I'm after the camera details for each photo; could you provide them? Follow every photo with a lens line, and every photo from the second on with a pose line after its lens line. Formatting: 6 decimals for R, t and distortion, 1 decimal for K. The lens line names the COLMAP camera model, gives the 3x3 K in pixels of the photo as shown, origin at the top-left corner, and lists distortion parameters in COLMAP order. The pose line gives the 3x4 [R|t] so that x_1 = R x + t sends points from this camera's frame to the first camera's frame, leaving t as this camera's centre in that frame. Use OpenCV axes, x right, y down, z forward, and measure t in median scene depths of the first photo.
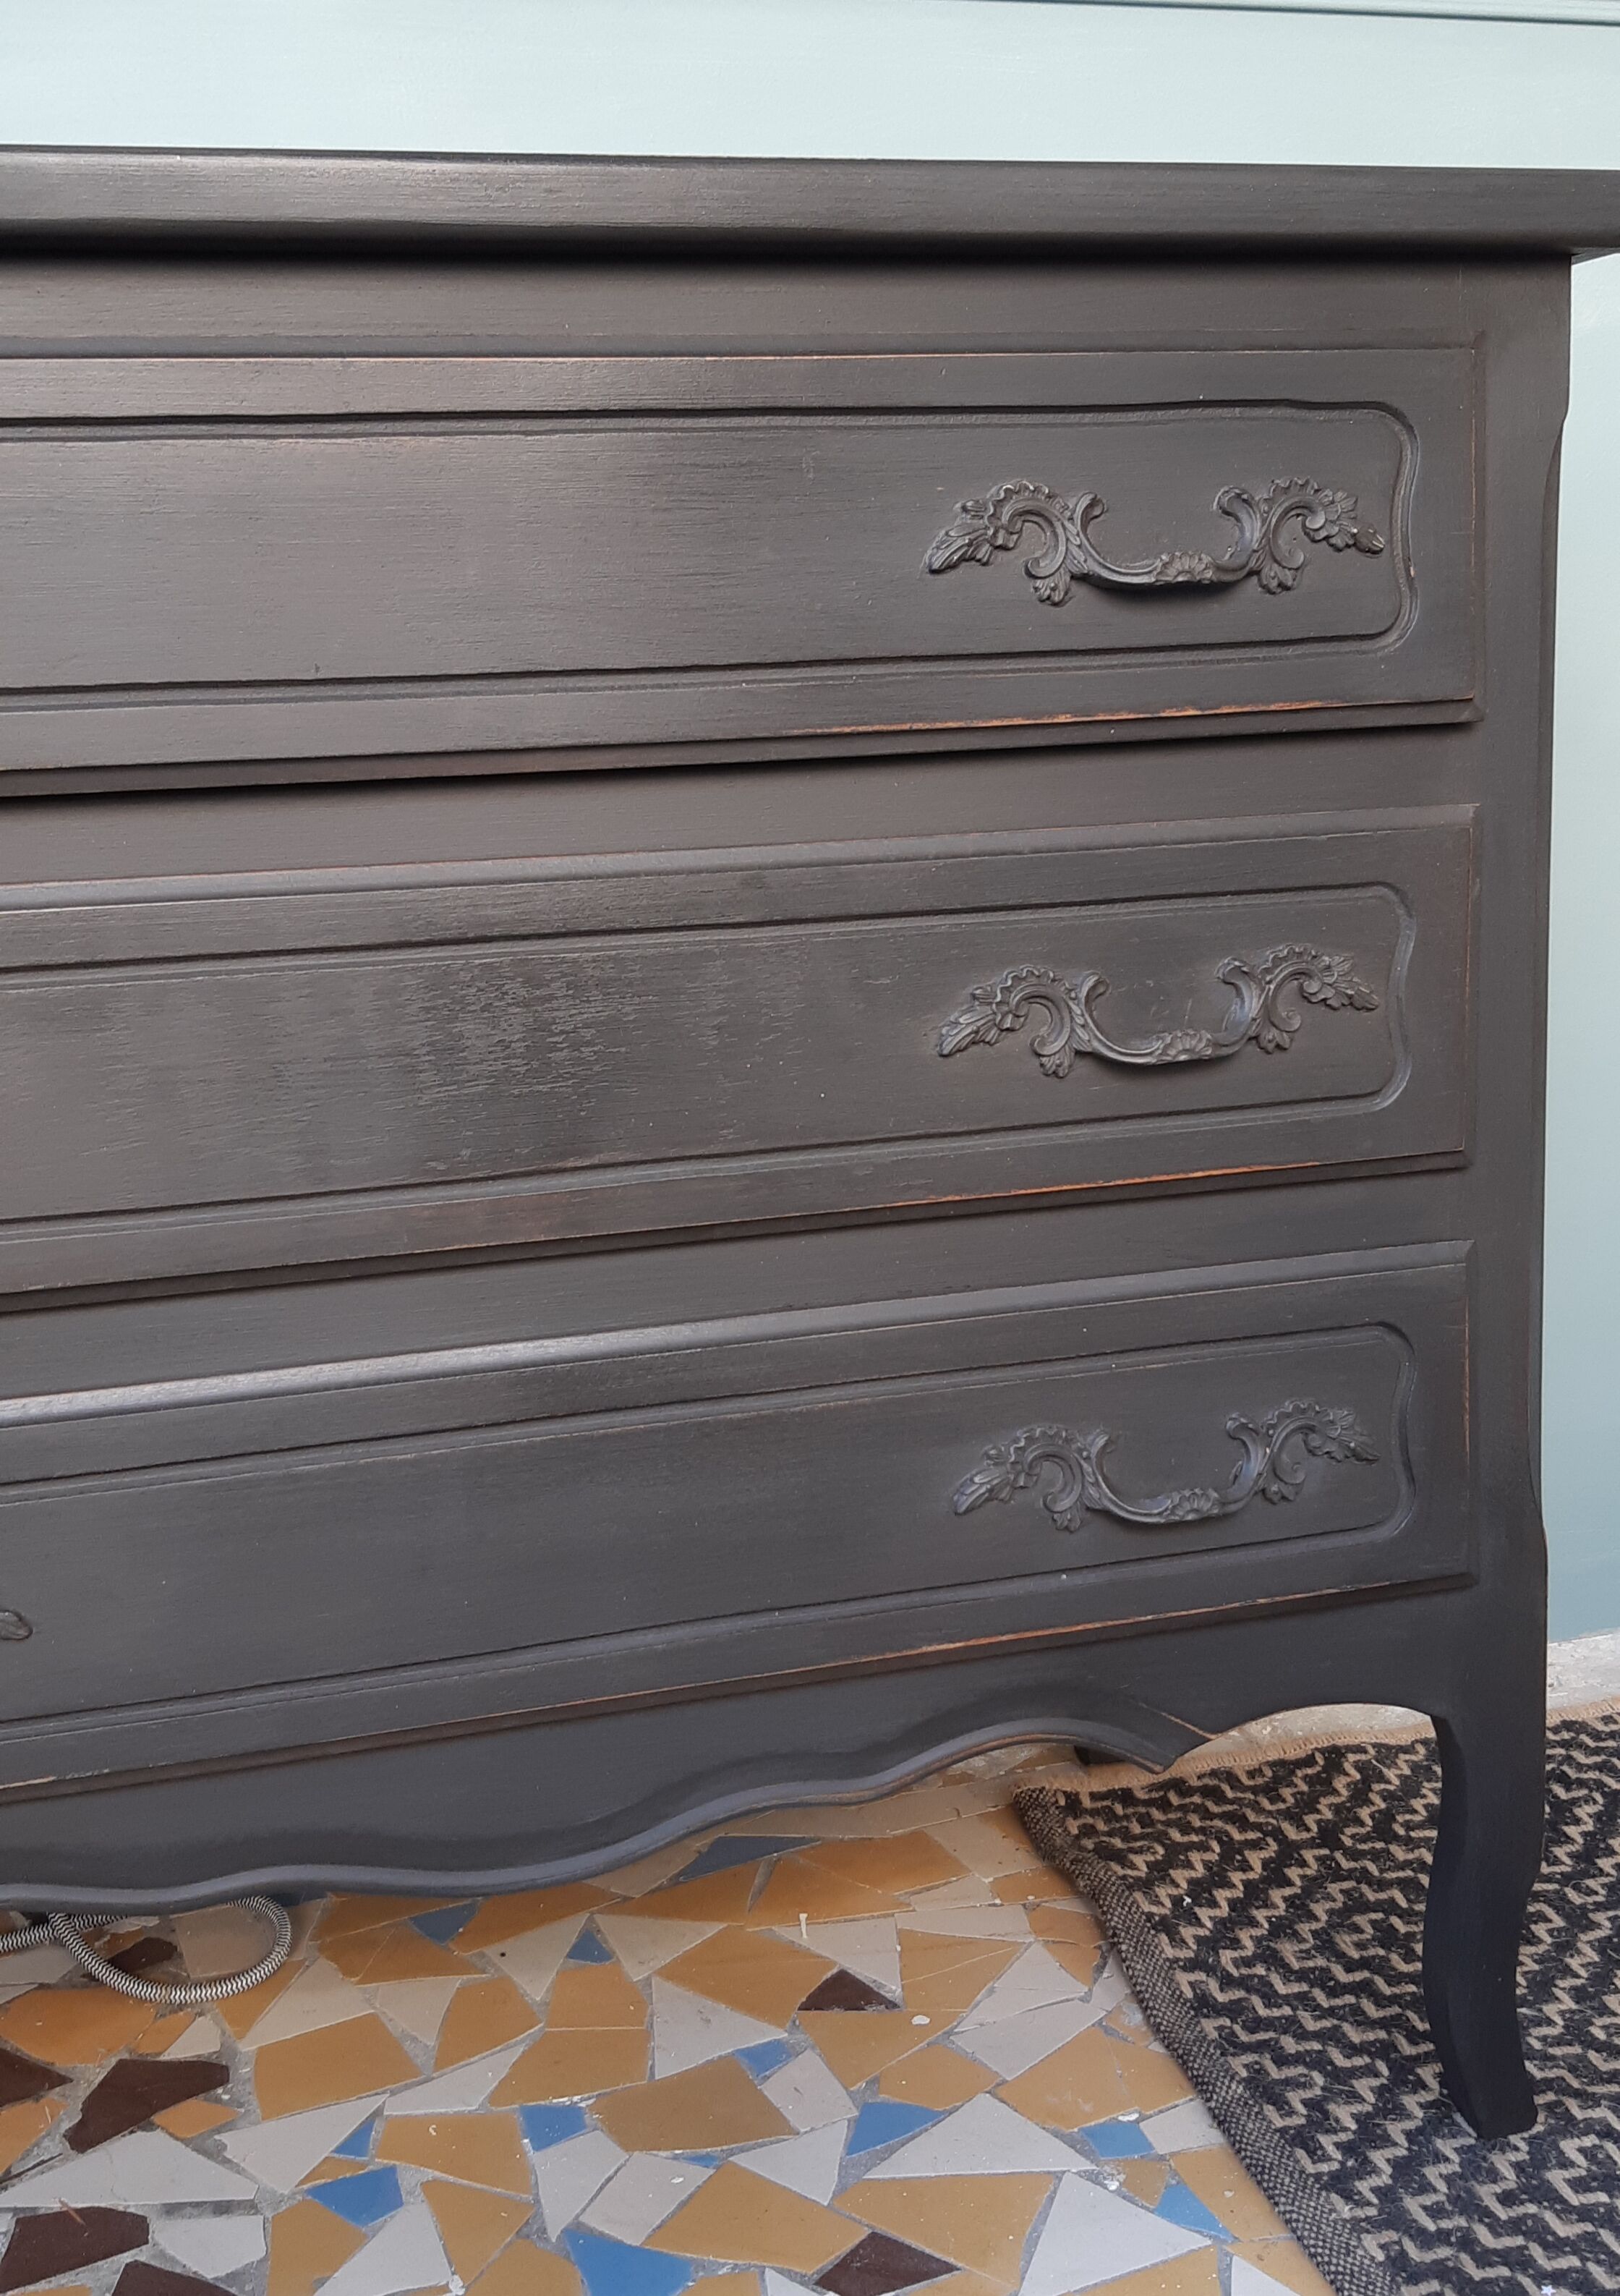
lens RADIAL K [[2606.3, 0, 798.8], [0, 2606.3, 1090.2], [0, 0, 1]] dist [0.039424, 0.000000]
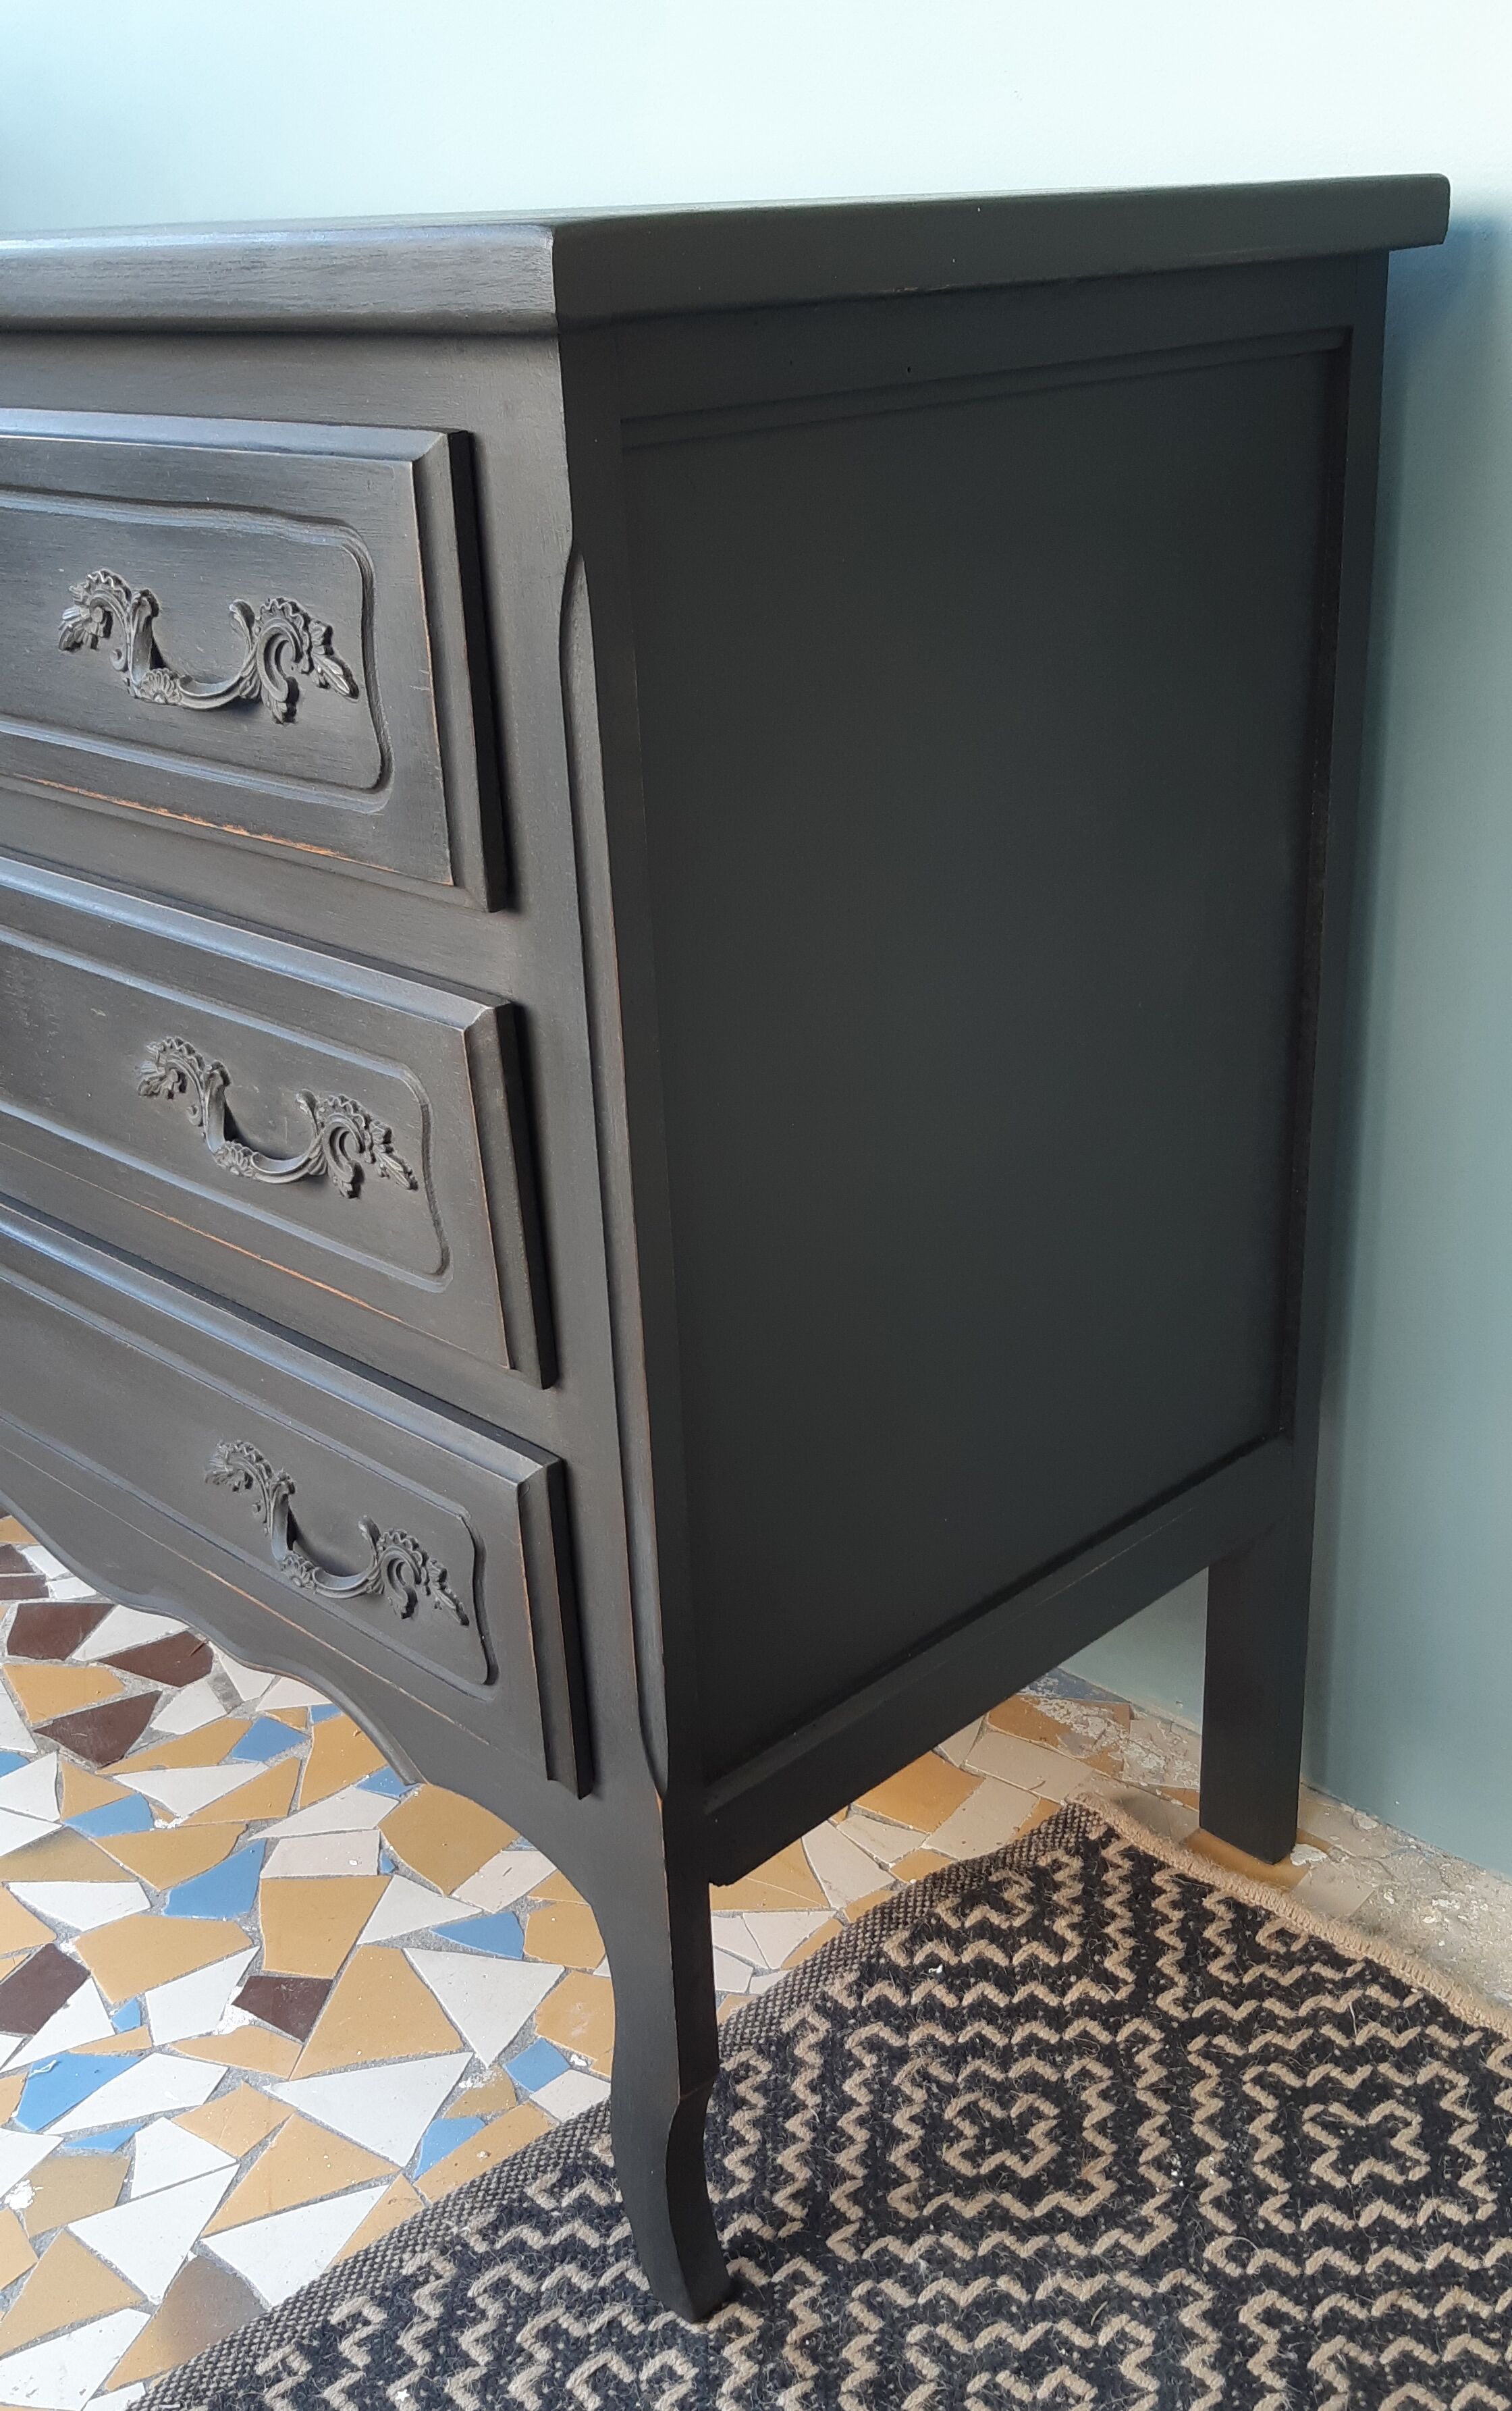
lens RADIAL K [[2402.2, 0, 766.8], [0, 2402.2, 1239.6], [0, 0, 1]] dist [0.032770, 0.000000]
pose [[0.491238, 0.362261, -0.792119, 0.871349], [-0.119413, 0.928832, 0.350730, -0.295938], [0.862801, -0.077703, 0.499536, 0.626357]]
